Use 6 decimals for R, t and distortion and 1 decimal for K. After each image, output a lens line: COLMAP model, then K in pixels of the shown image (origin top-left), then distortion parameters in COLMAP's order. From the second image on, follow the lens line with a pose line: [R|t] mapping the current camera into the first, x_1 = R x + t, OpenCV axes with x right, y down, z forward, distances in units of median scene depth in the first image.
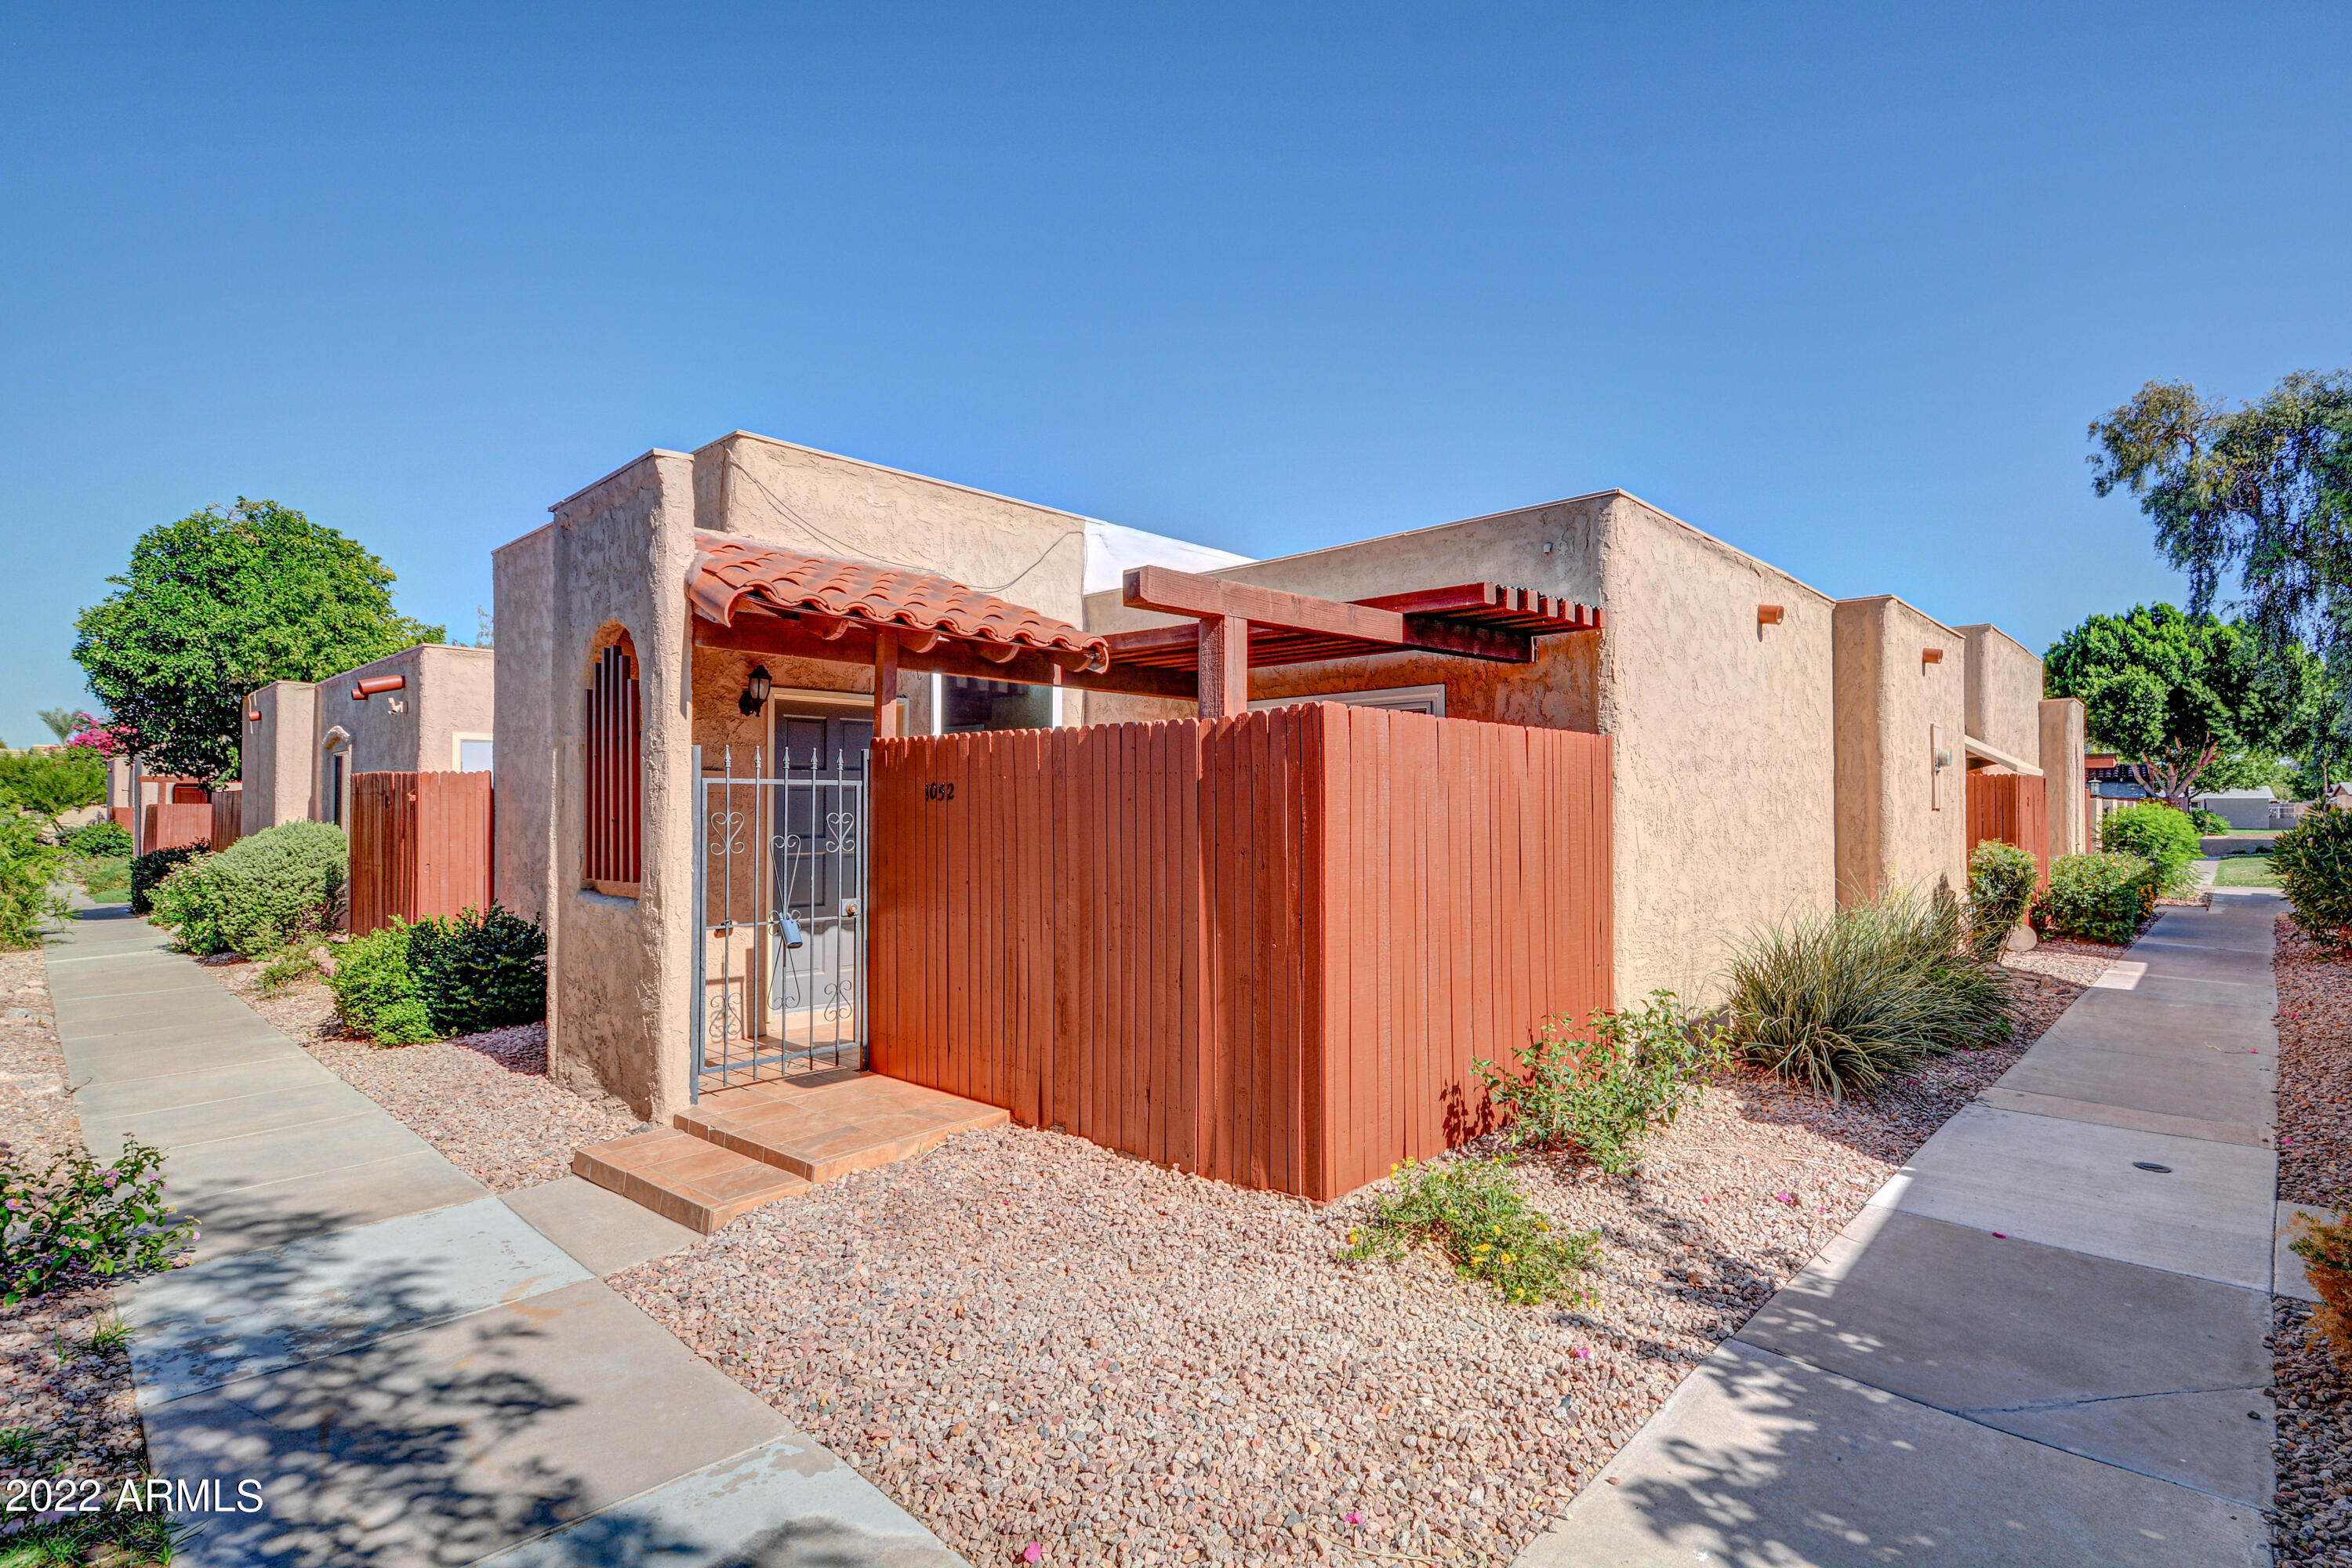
lens RADIAL K [[1170.5, 0, 1217.7], [0, 1170.5, 780.6], [0, 0, 1]] dist [-0.000598, -0.009060]
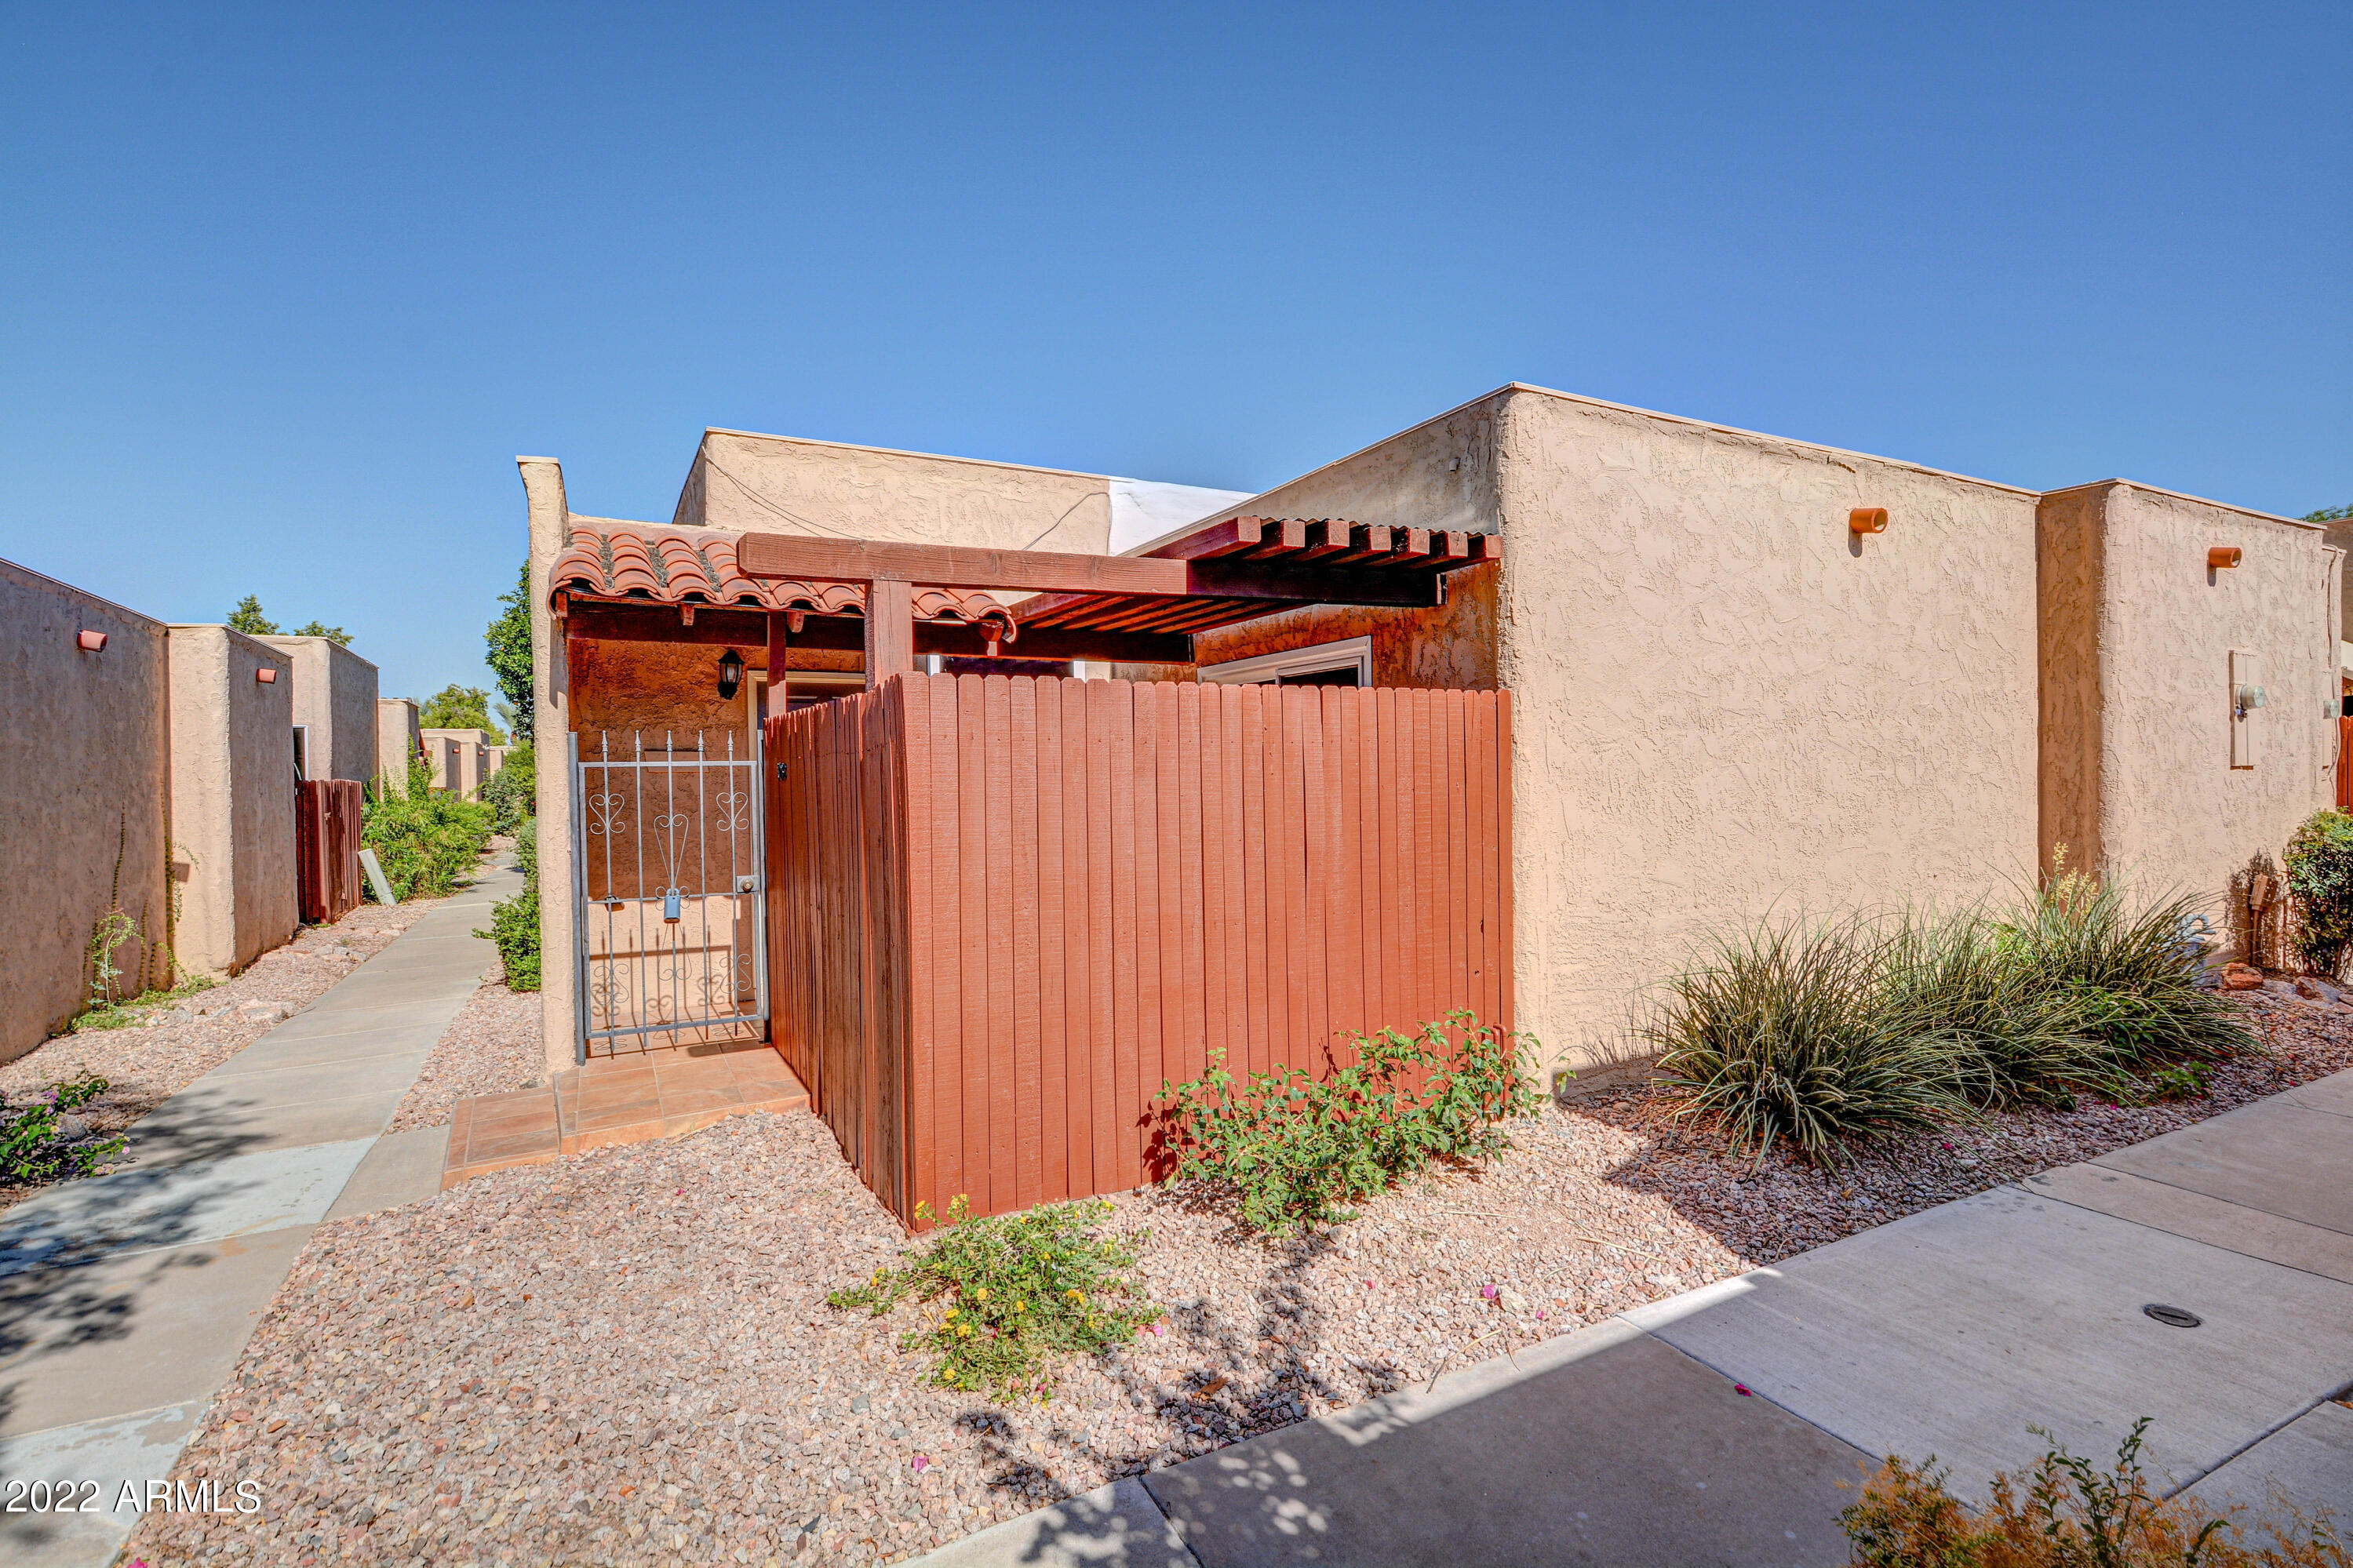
lens RADIAL K [[1170.8, 0, 1197.0], [0, 1170.8, 786.6], [0, 0, 1]] dist [-0.000598, -0.009060]
pose [[0.944132, -0.008660, -0.329453, 0.369368], [0.021695, 0.999120, 0.035910, -0.005440], [0.328852, -0.041051, 0.943489, 0.148587]]
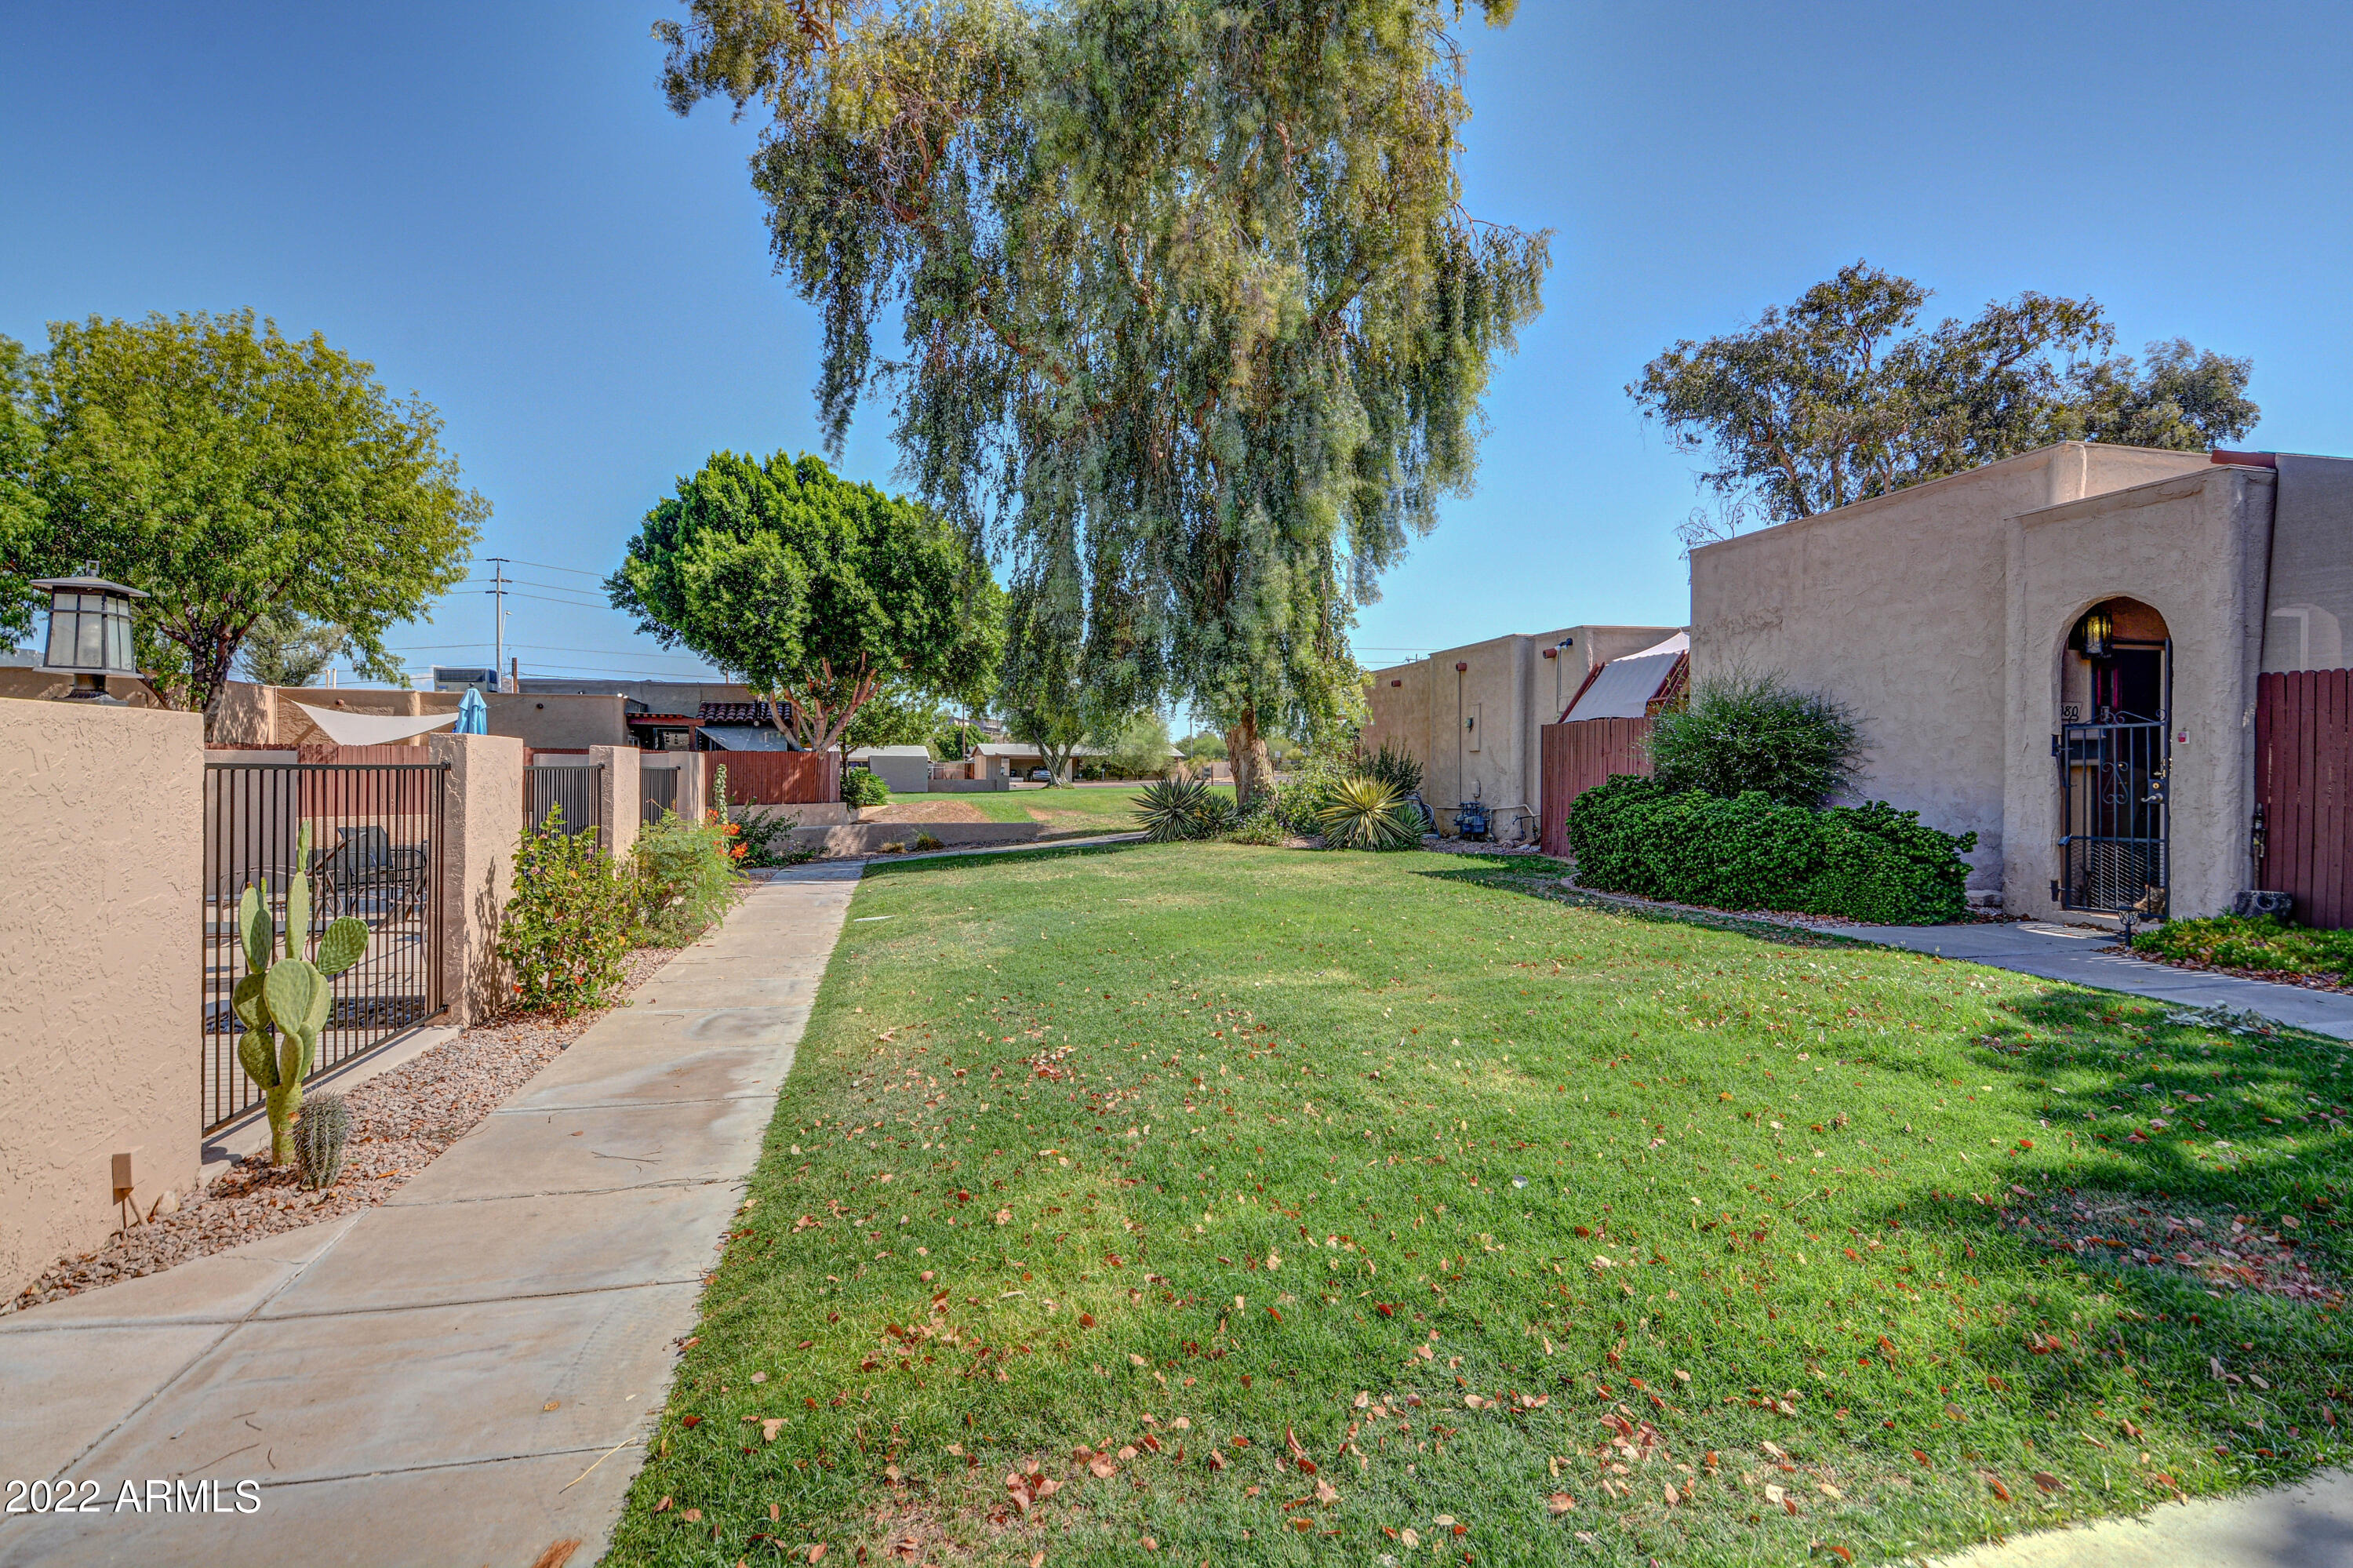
lens RADIAL K [[1224.6, 0, 1165.1], [0, 1224.6, 770.7], [0, 0, 1]] dist [-0.006447, -0.000462]
pose [[0.596146, -0.004187, 0.802865, 2.344487], [-0.017318, 0.999687, 0.018073, 0.055935], [-0.802689, -0.024678, 0.595887, 2.654574]]
